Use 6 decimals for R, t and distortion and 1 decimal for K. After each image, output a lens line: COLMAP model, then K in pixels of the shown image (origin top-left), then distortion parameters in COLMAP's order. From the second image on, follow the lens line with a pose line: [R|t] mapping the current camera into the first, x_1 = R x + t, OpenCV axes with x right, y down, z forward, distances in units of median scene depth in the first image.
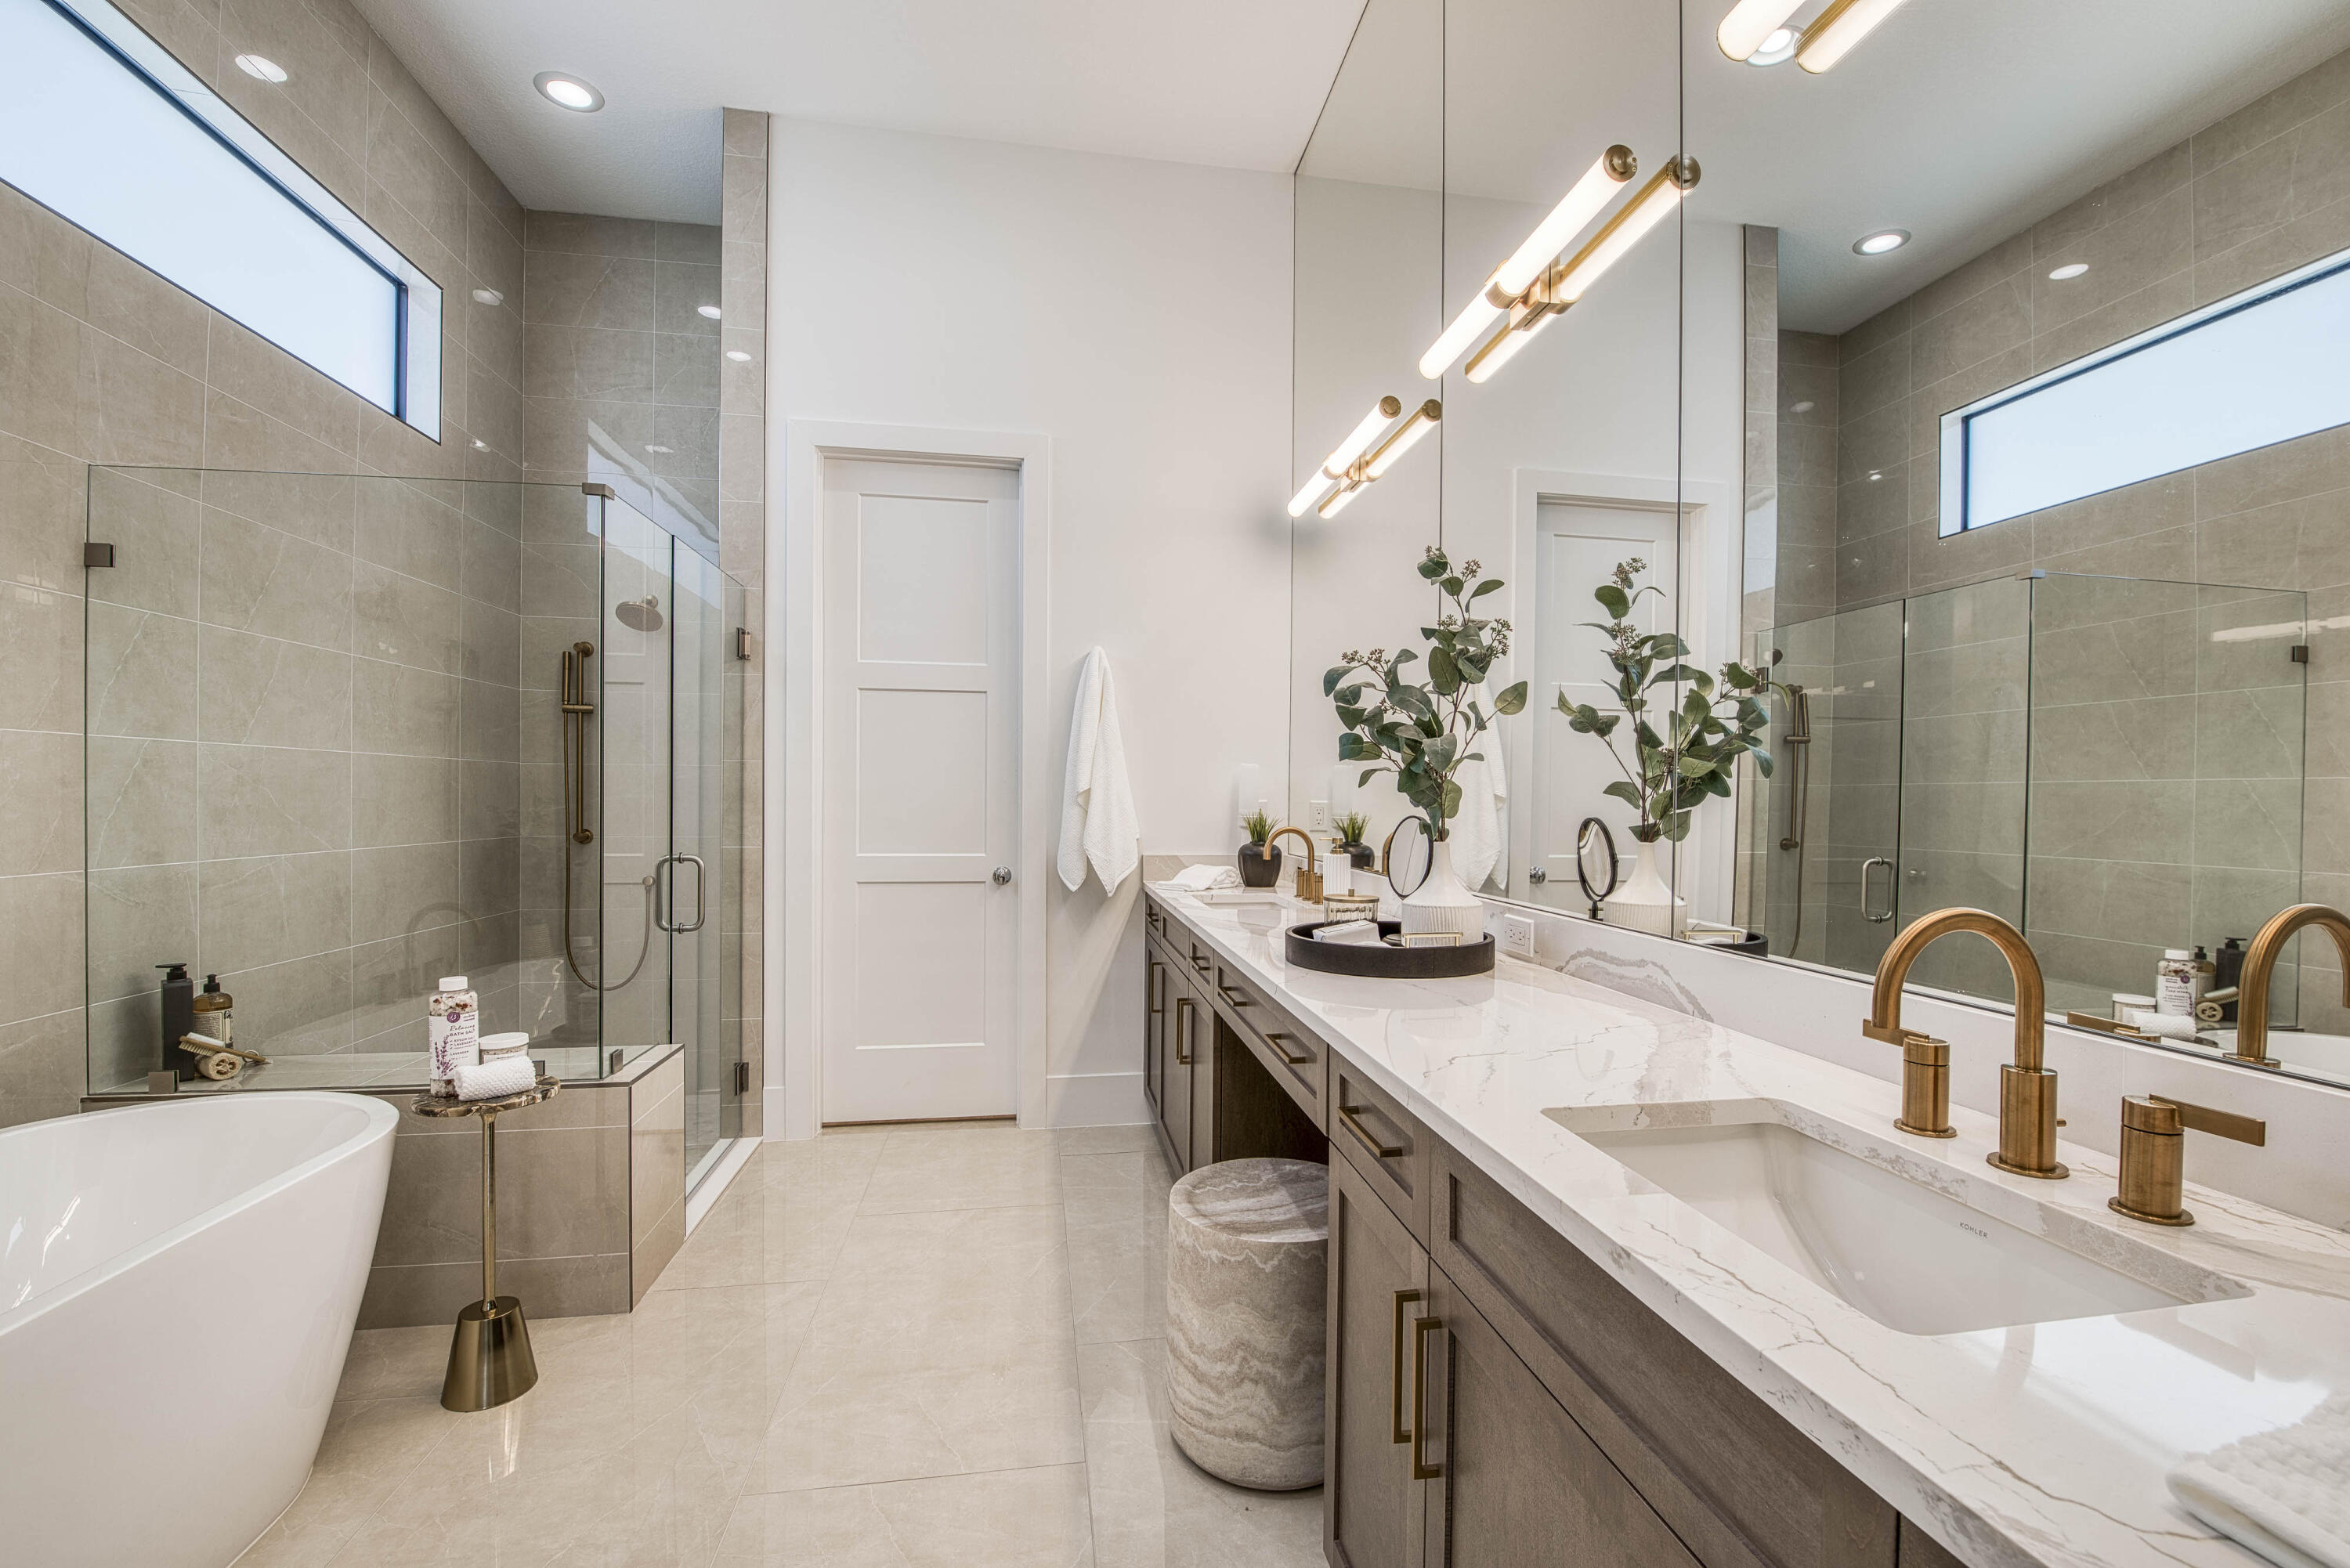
lens RADIAL K [[1012.0, 0, 1186.8], [0, 1012.0, 806.8], [0, 0, 1]] dist [-0.006727, -0.007321]
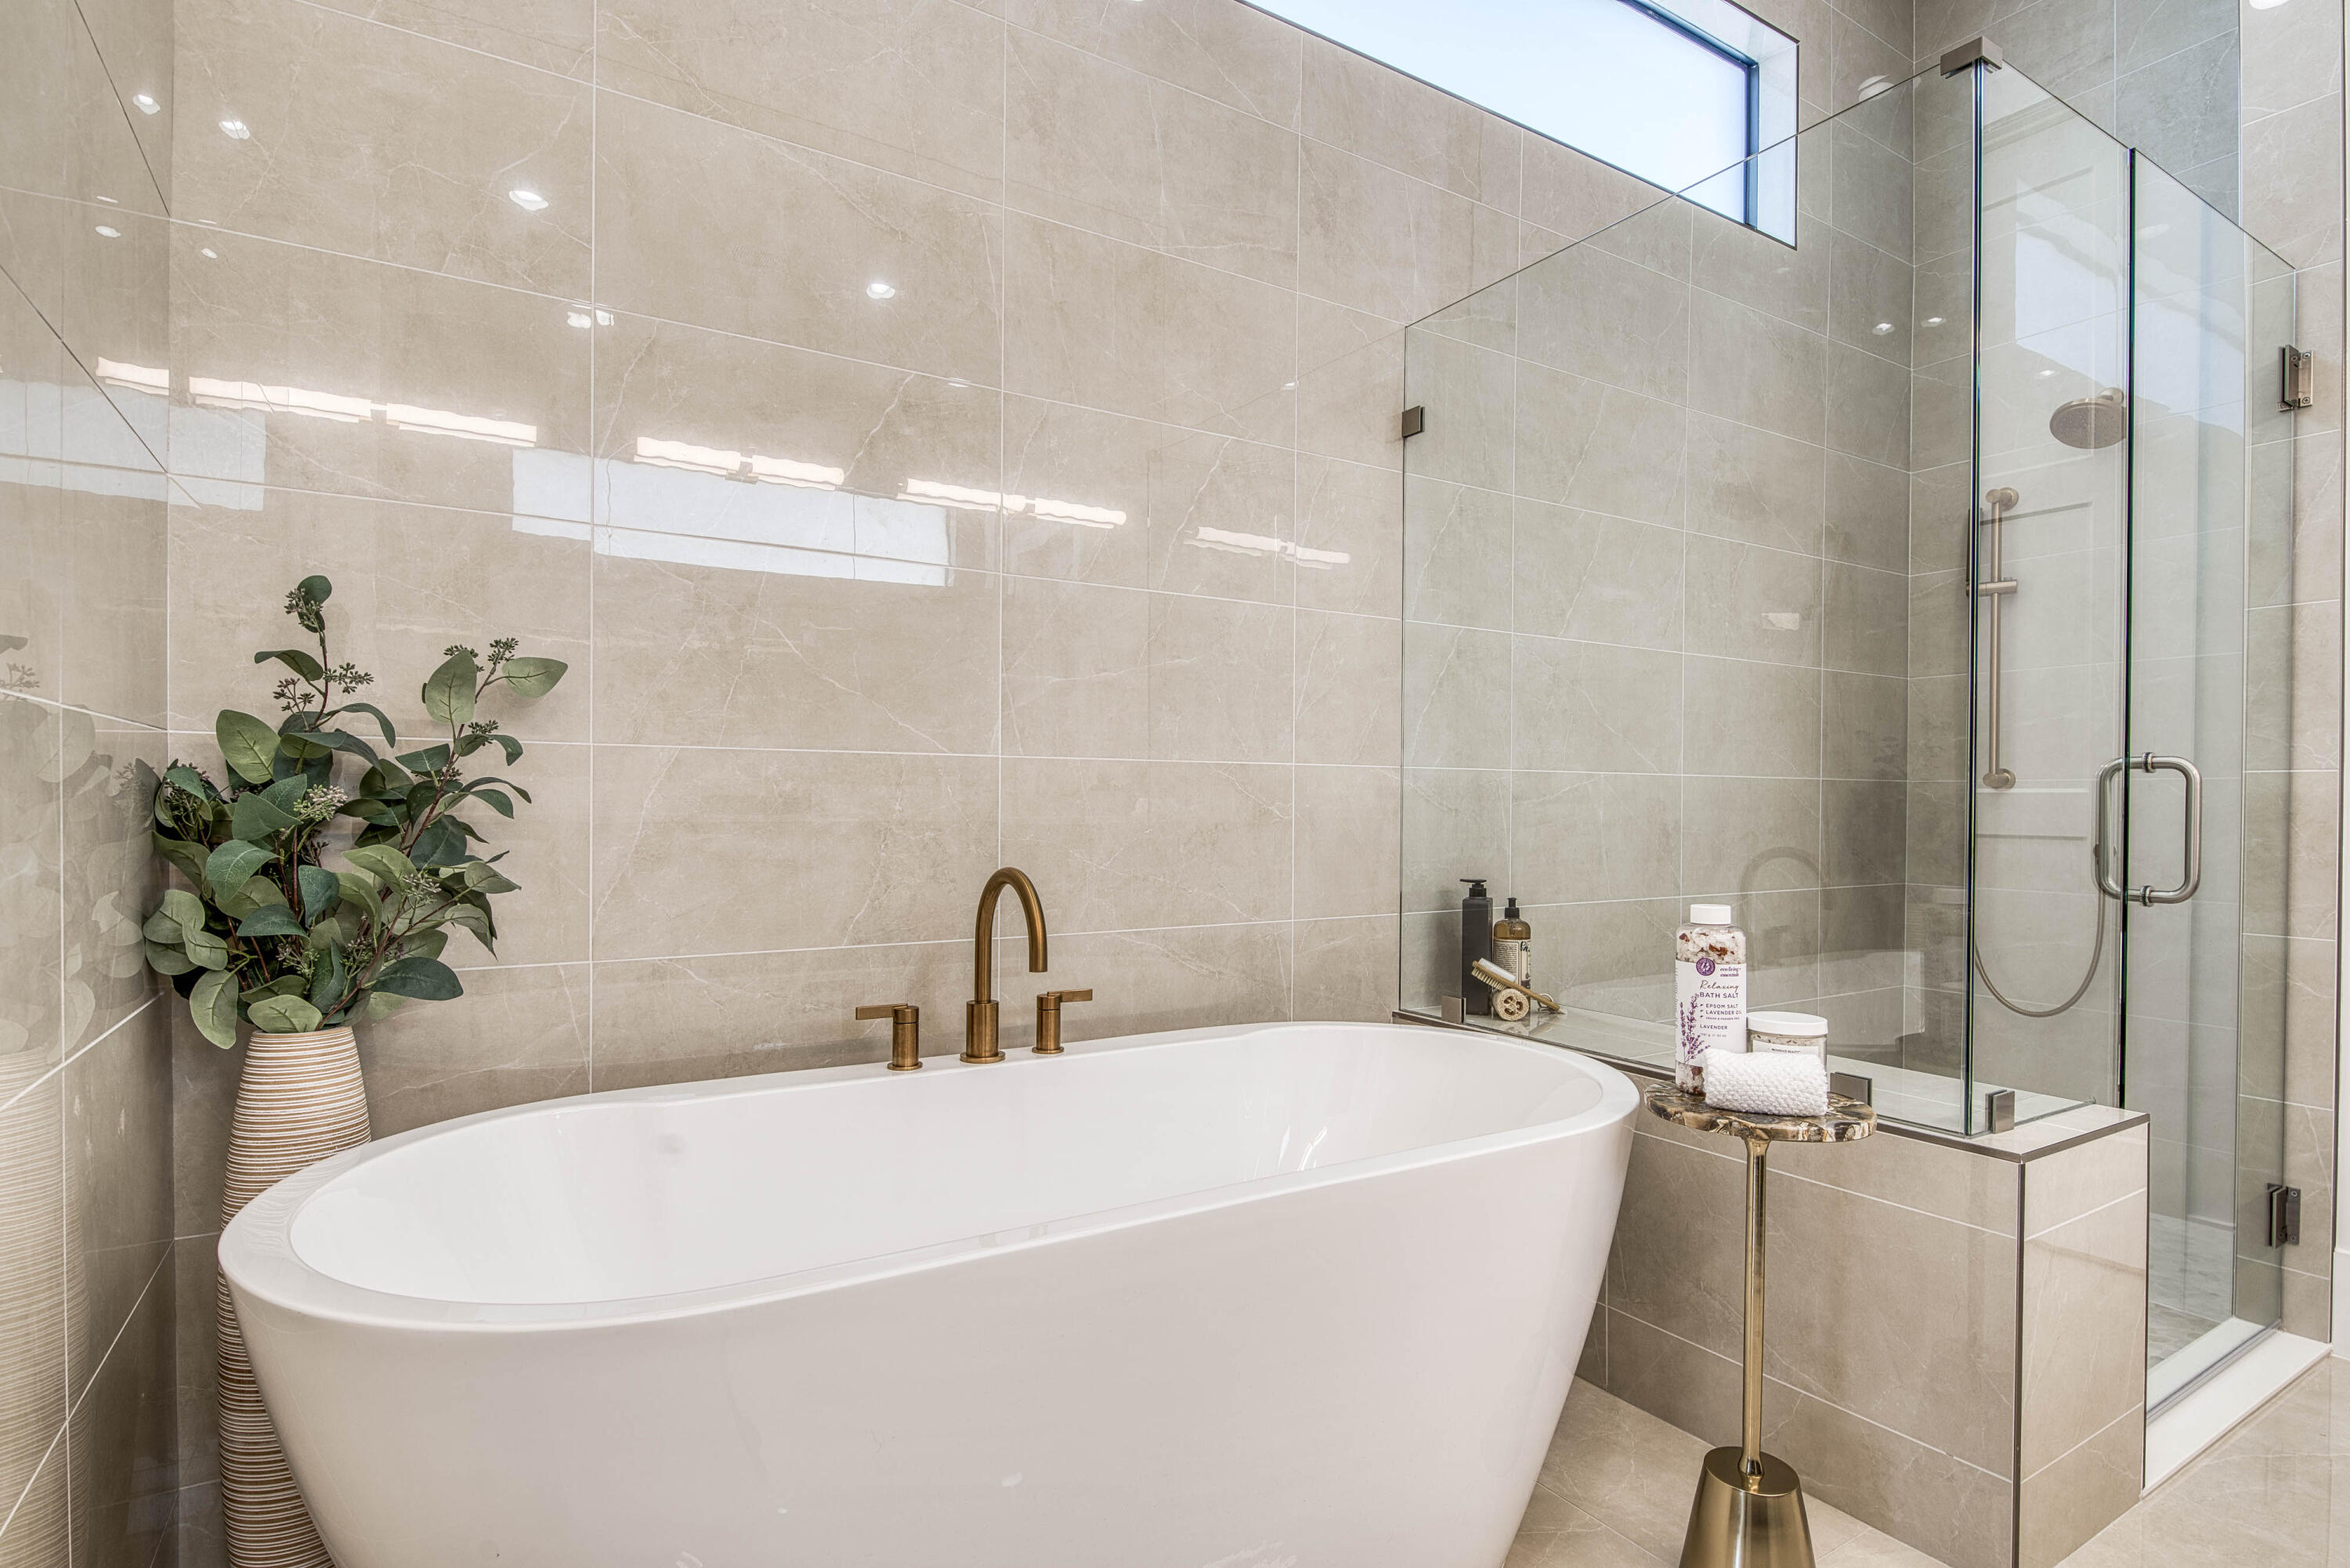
lens RADIAL K [[1204.6, 0, 1183.6], [0, 1204.6, 797.3], [0, 0, 1]] dist [0.001076, -0.007547]
pose [[0.399104, 0.001246, -0.916905, -0.144907], [-0.013045, 0.999906, -0.004320, 0.090406], [0.916813, 0.013685, 0.399082, 0.329805]]
